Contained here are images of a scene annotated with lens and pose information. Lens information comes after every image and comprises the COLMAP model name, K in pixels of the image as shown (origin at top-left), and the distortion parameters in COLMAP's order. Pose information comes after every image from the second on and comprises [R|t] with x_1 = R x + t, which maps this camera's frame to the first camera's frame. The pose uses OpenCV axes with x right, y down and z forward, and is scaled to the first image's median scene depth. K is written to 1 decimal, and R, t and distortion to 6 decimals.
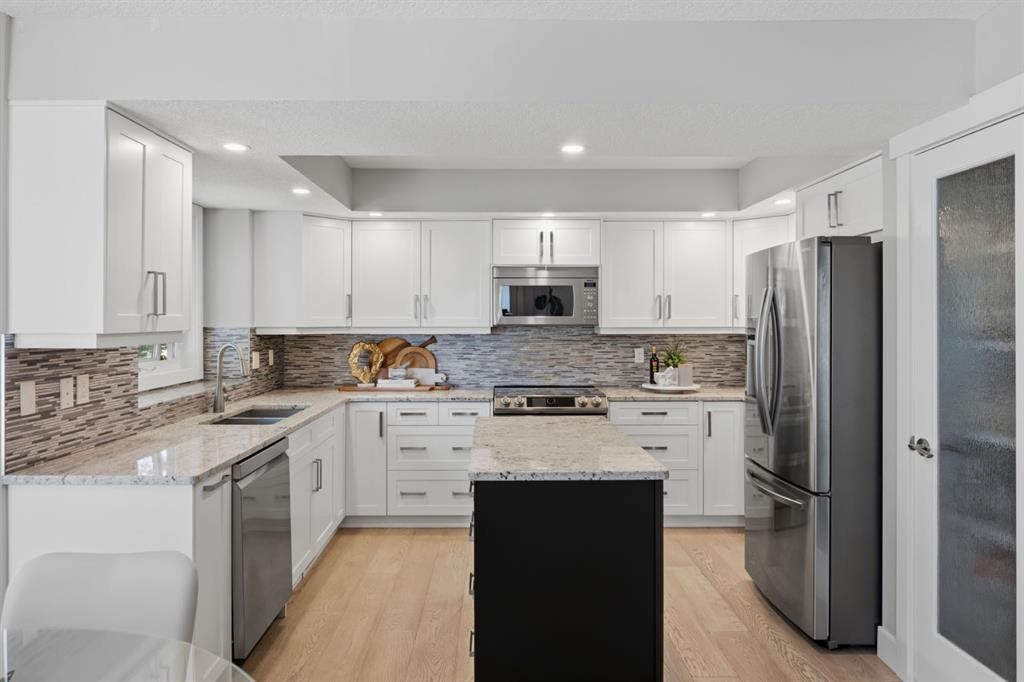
lens RADIAL K [[649.7, 0, 506.3], [0, 649.7, 317.9], [0, 0, 1]] dist [-0.000908, -0.000359]
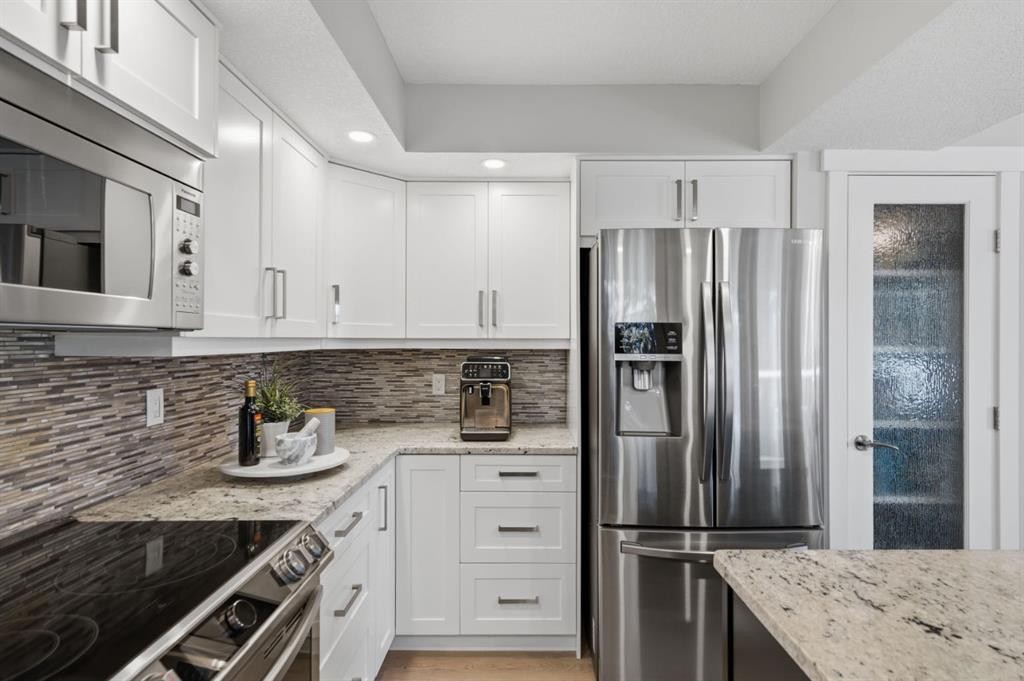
lens RADIAL K [[514.5, 0, 525.3], [0, 514.5, 339.8], [0, 0, 1]] dist [0.003141, 0.000549]
pose [[0.004040, 0.001008, 0.999991, -0.135086], [-0.007729, 0.999970, -0.000977, 0.015824], [-0.999962, -0.007725, 0.004048, 0.867279]]
